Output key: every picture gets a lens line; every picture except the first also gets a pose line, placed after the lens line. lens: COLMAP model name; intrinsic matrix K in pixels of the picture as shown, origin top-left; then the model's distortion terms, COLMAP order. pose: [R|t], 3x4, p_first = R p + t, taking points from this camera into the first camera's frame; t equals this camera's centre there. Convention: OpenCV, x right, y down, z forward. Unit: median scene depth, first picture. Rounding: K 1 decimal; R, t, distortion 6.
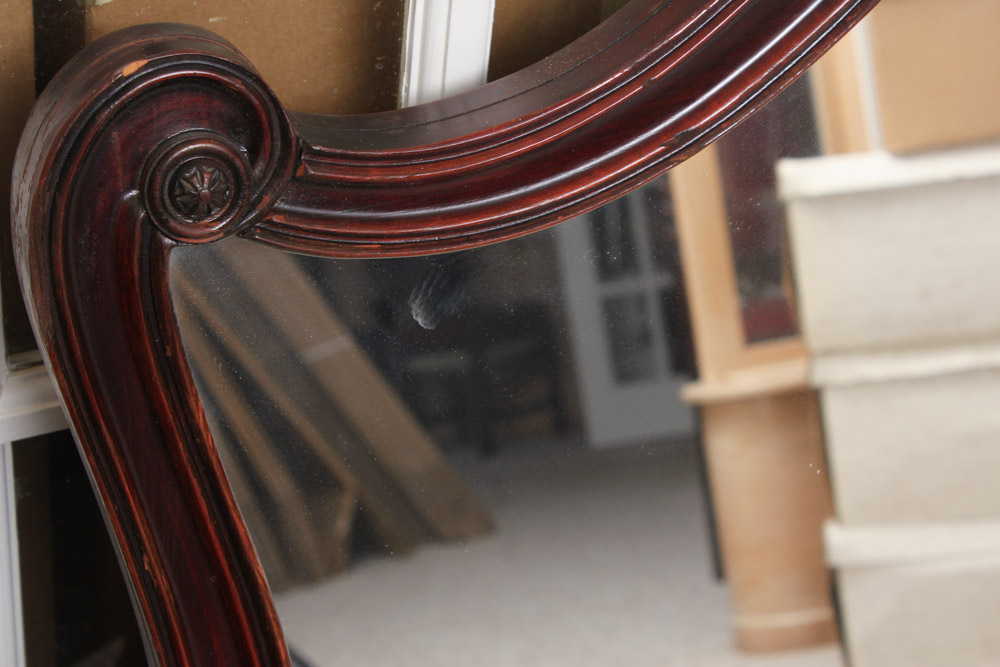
lens RADIAL K [[2037.1, 0, 500.0], [0, 2037.1, 333.5], [0, 0, 1]] dist [0.058884, -0.065833]
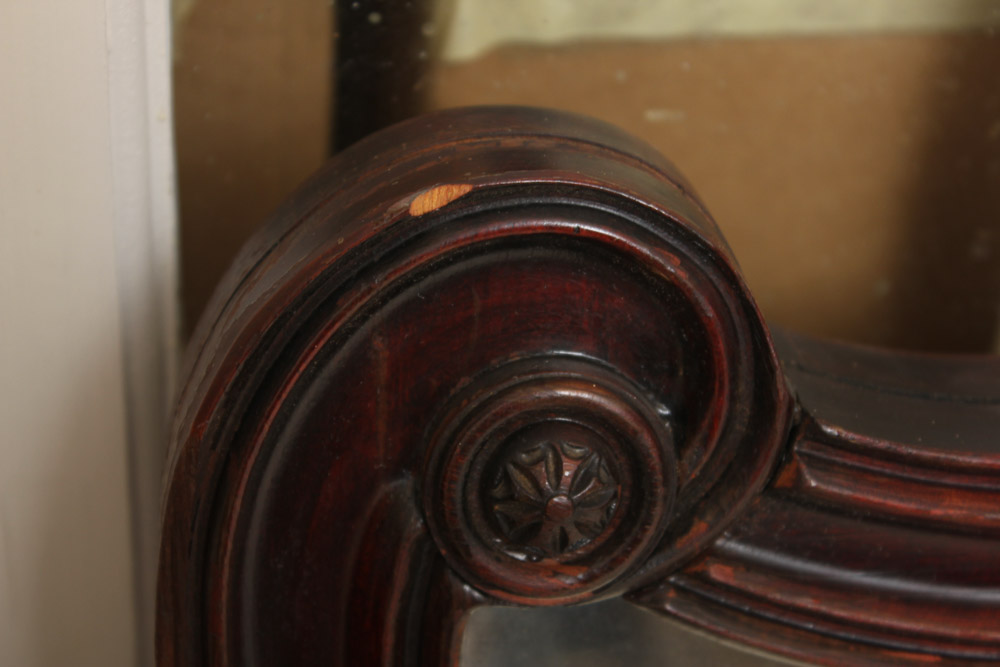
lens RADIAL K [[2037.1, 0, 500.0], [0, 2037.1, 333.5], [0, 0, 1]] dist [0.058884, -0.065833]
pose [[0.962635, 0.139640, -0.232024, -0.060802], [-0.155454, 0.986514, -0.051236, -0.079419], [0.221740, 0.085390, 0.971360, 0.568206]]
